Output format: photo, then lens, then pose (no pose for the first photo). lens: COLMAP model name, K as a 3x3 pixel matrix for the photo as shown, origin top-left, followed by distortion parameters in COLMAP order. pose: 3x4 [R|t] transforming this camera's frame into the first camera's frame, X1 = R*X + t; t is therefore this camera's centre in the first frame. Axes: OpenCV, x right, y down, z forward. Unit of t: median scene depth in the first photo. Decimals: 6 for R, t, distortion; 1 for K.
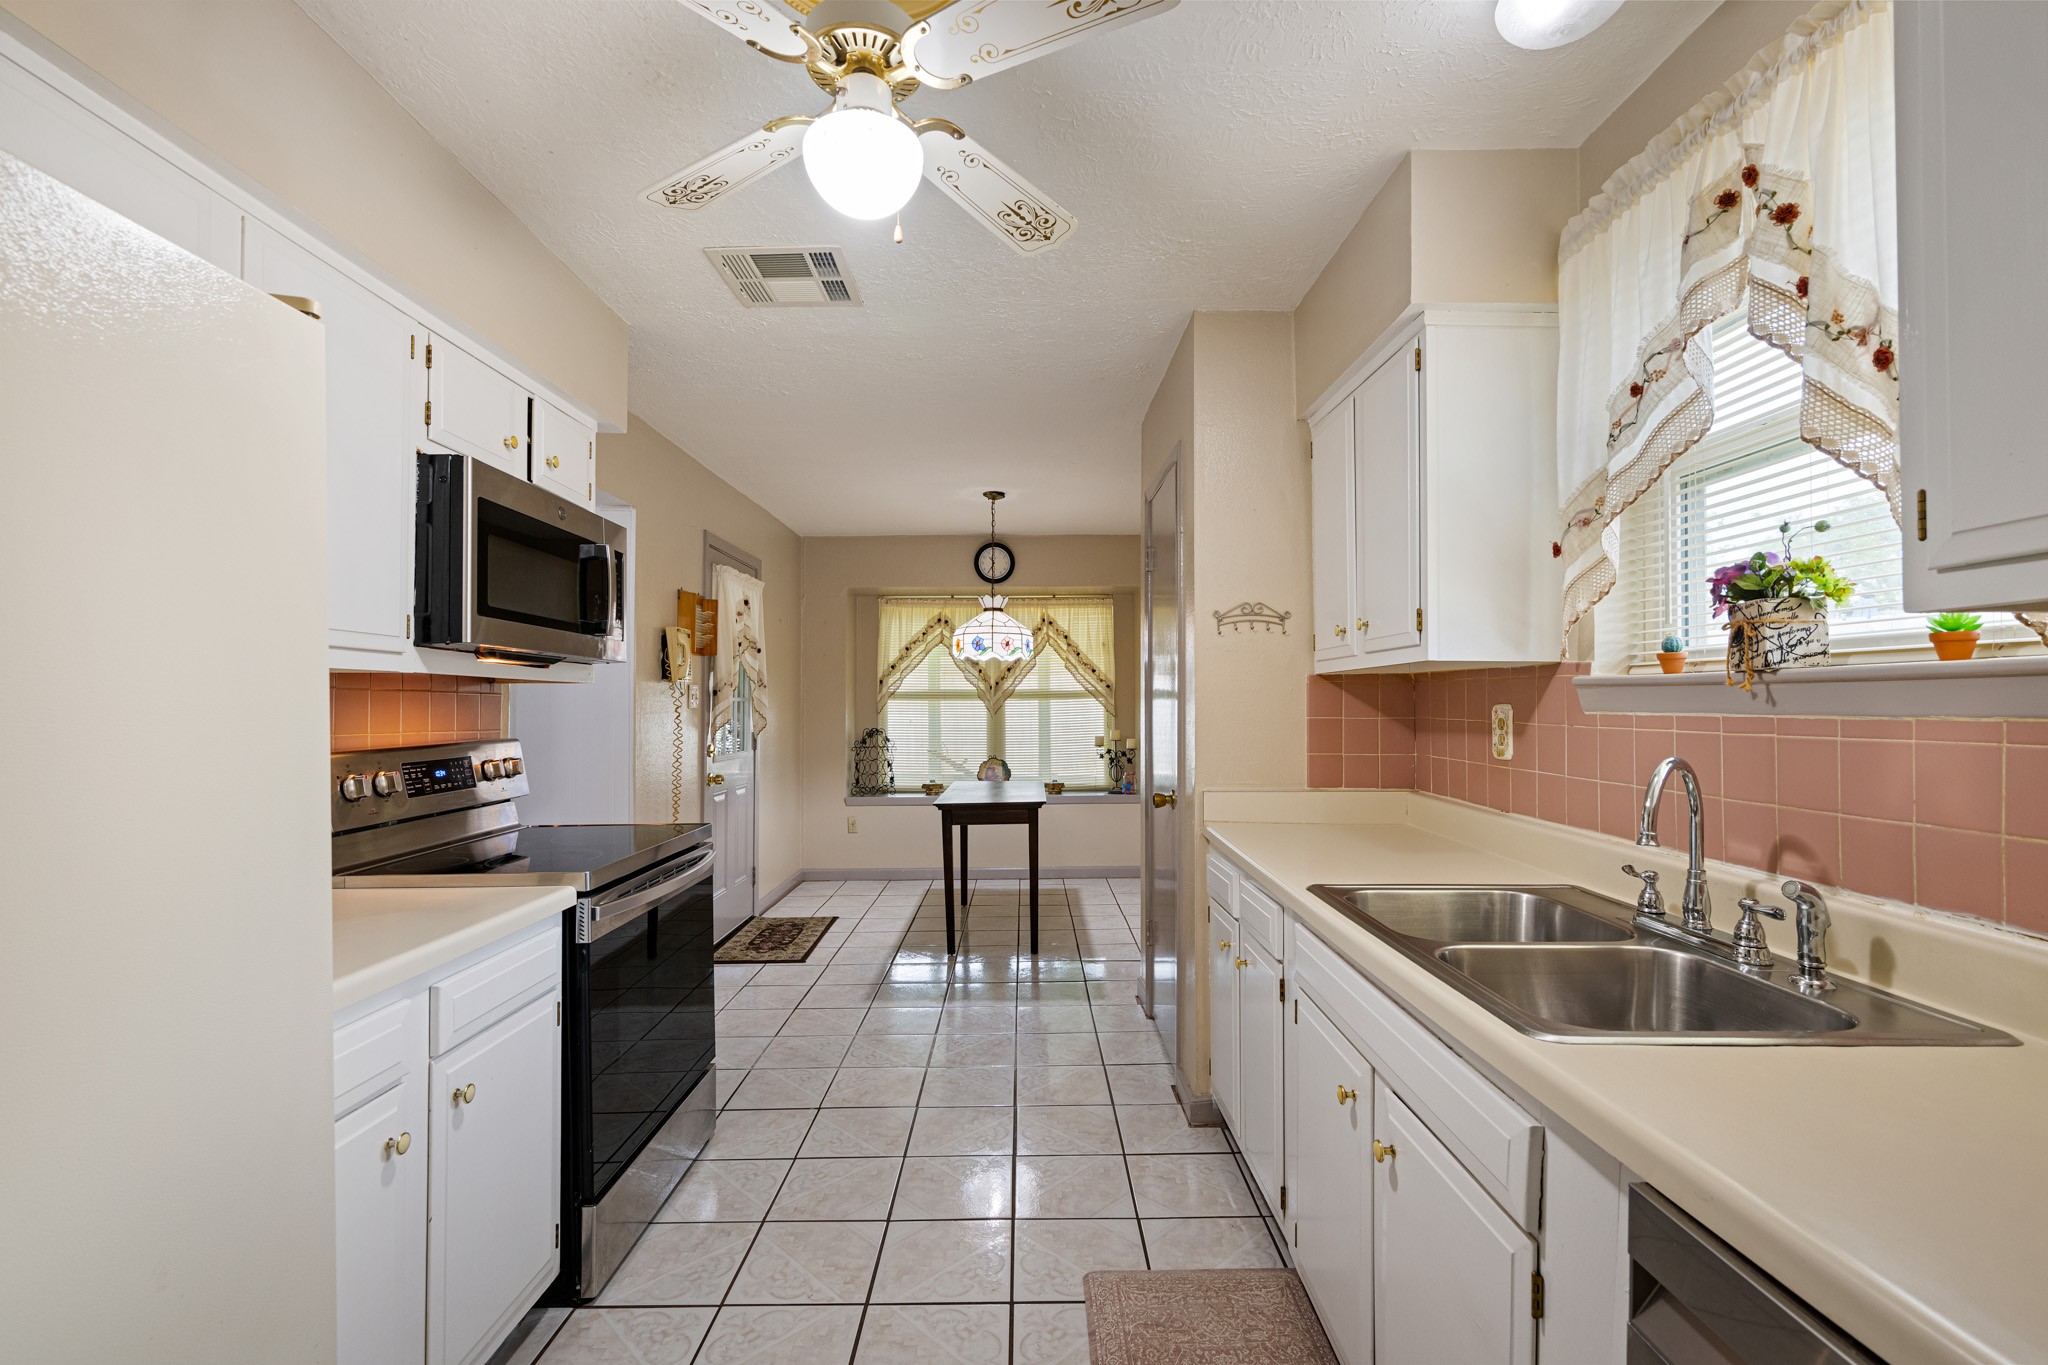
lens RADIAL K [[903.9, 0, 1024.0], [0, 903.9, 682.5], [0, 0, 1]] dist [0.000815, 0.000114]
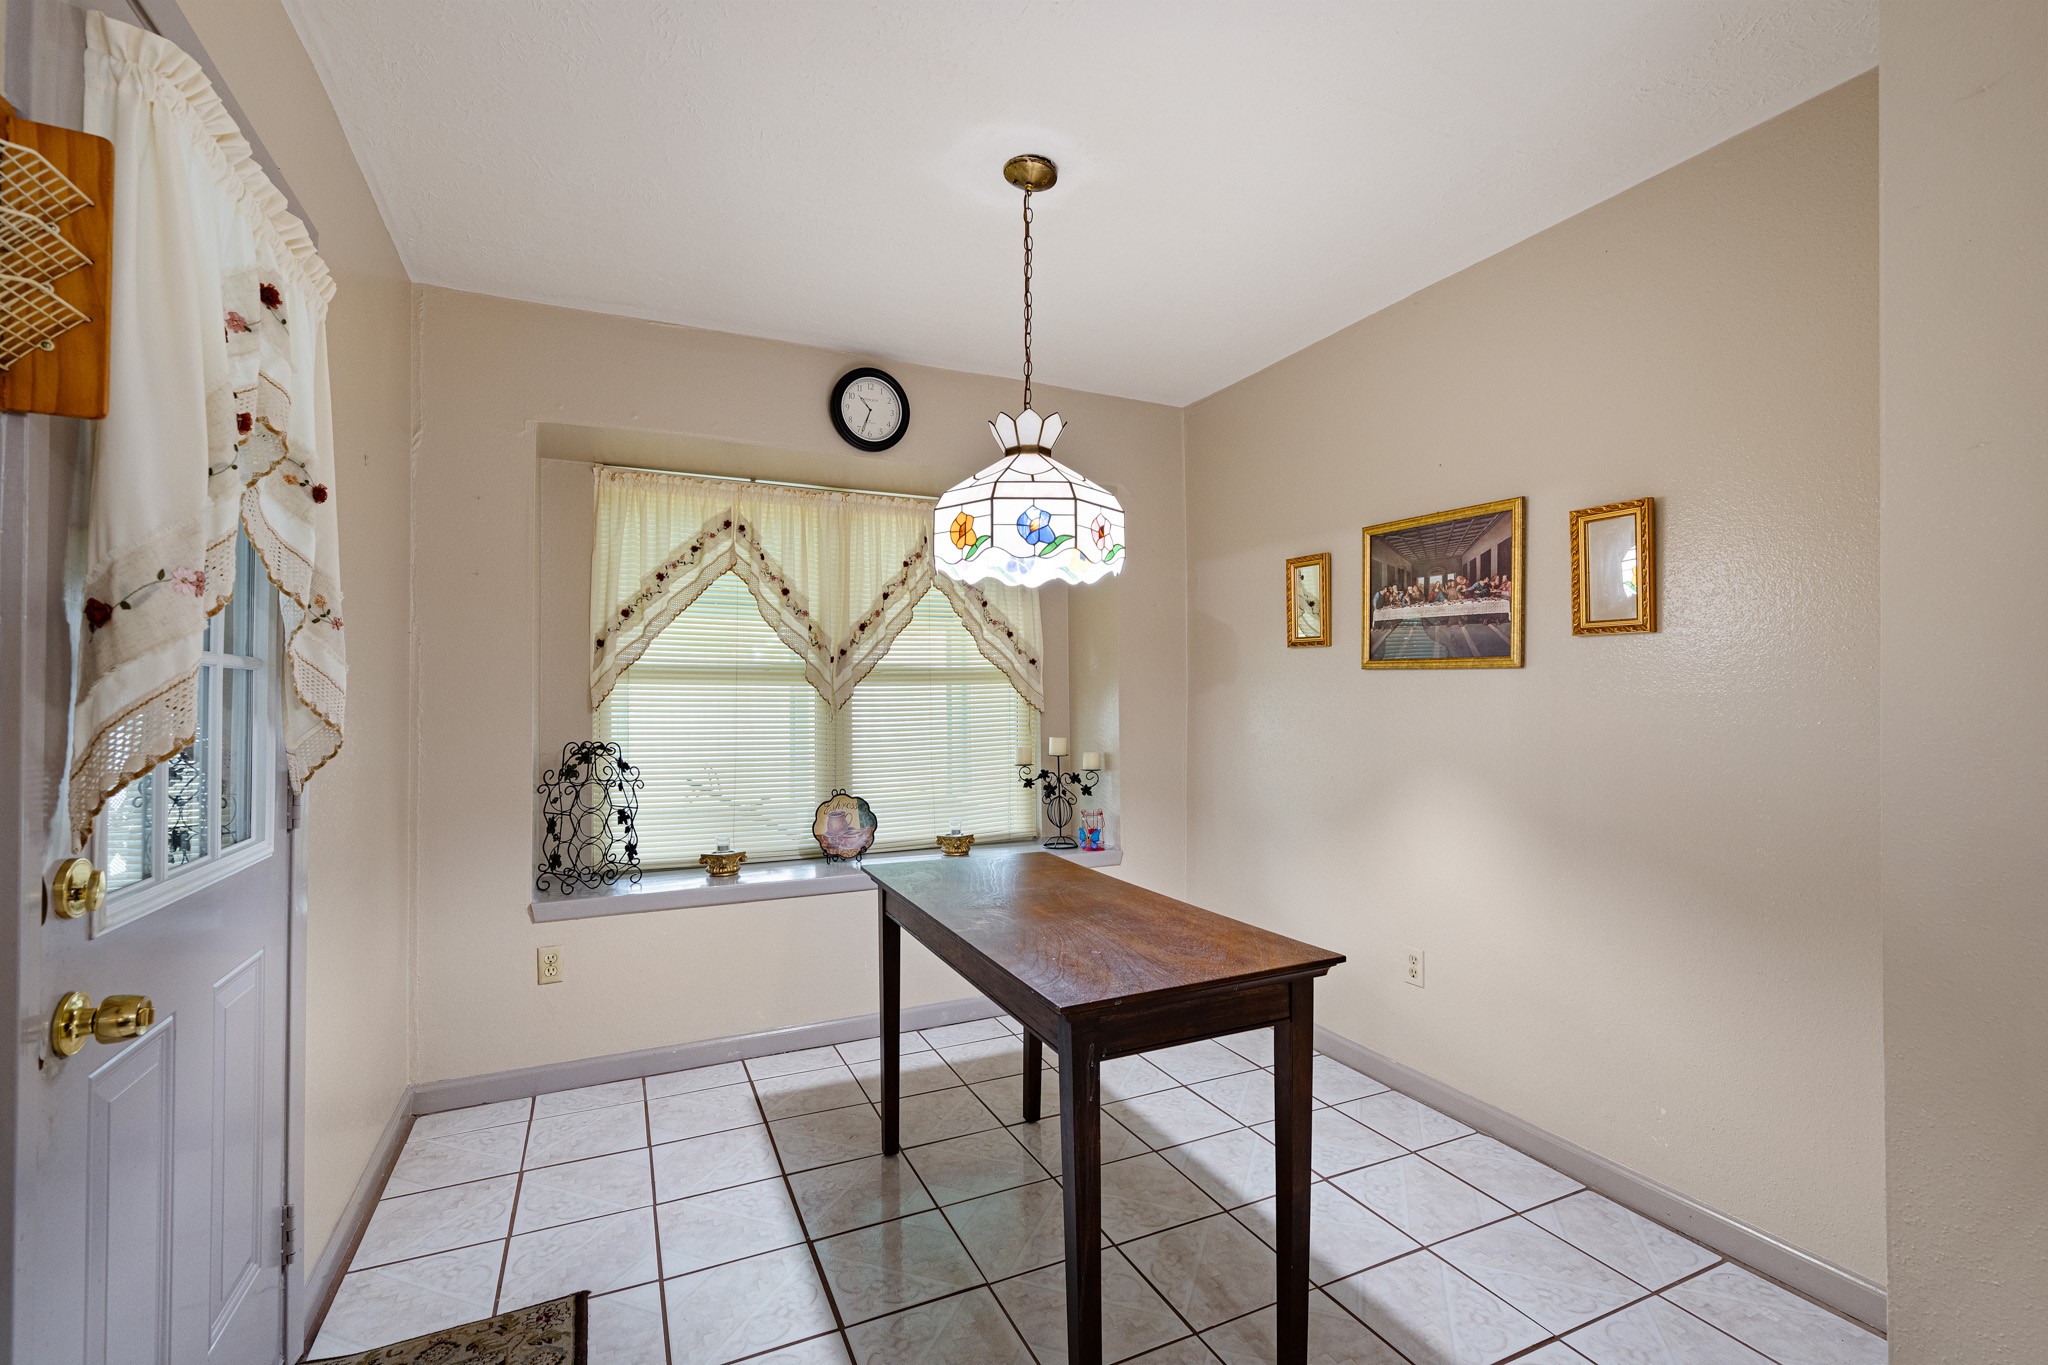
lens RADIAL K [[903.9, 0, 1024.0], [0, 903.9, 682.5], [0, 0, 1]] dist [0.000815, 0.000114]
pose [[0.907537, 0.008476, 0.419887, -0.157695], [-0.011151, 0.999930, 0.003916, 0.015836], [-0.419824, -0.008237, 0.907568, 0.483760]]
